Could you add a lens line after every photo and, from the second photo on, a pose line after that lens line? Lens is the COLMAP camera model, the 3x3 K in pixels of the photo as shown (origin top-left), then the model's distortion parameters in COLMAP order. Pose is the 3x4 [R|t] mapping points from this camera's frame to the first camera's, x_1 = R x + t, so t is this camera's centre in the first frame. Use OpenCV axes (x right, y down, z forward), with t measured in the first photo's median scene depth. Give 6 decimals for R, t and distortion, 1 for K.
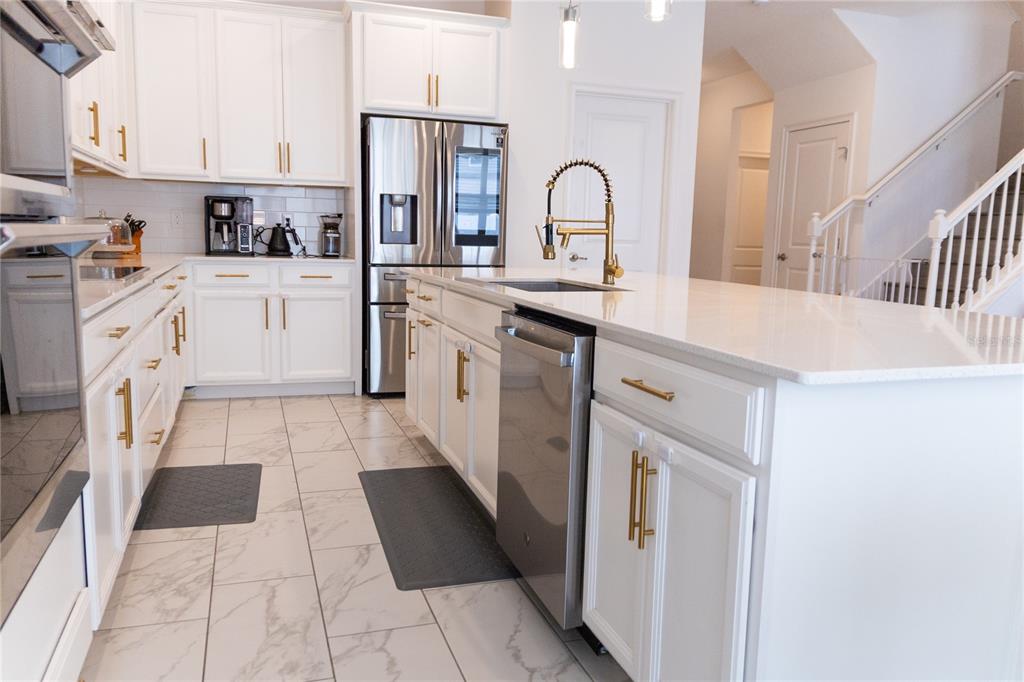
lens RADIAL K [[767.3, 0, 515.4], [0, 767.3, 337.3], [0, 0, 1]] dist [0.009720, -0.001026]
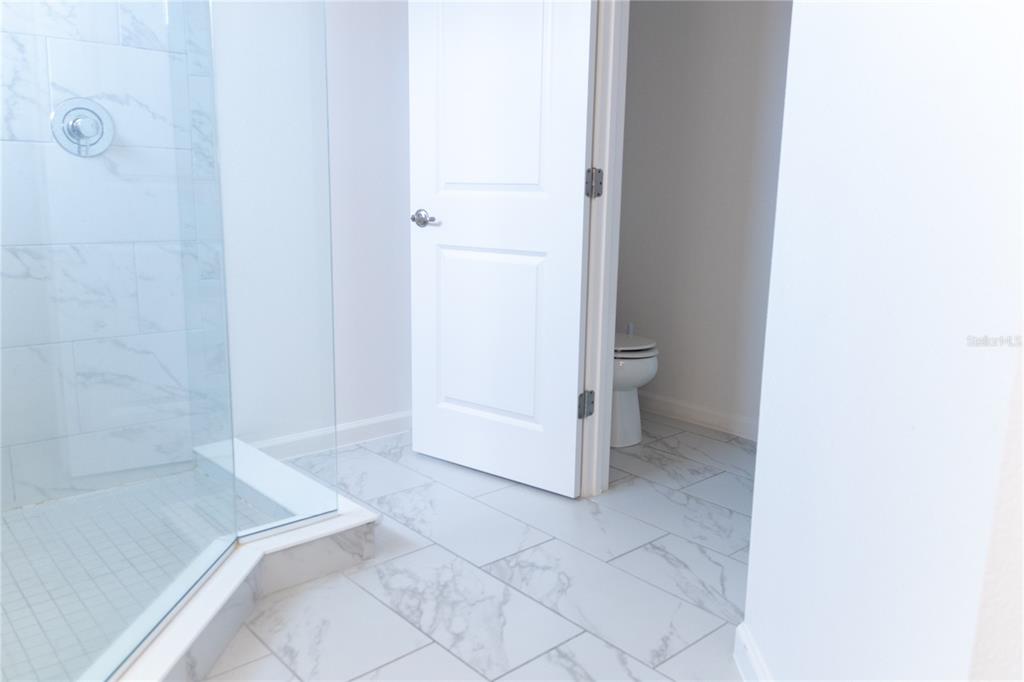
lens RADIAL K [[767.3, 0, 515.4], [0, 767.3, 337.3], [0, 0, 1]] dist [0.009720, -0.001026]
pose [[-0.917598, 0.061397, -0.392740, -0.196918], [-0.071194, 0.946641, 0.314327, -0.229510], [0.391082, 0.316386, -0.864265, 1.626734]]
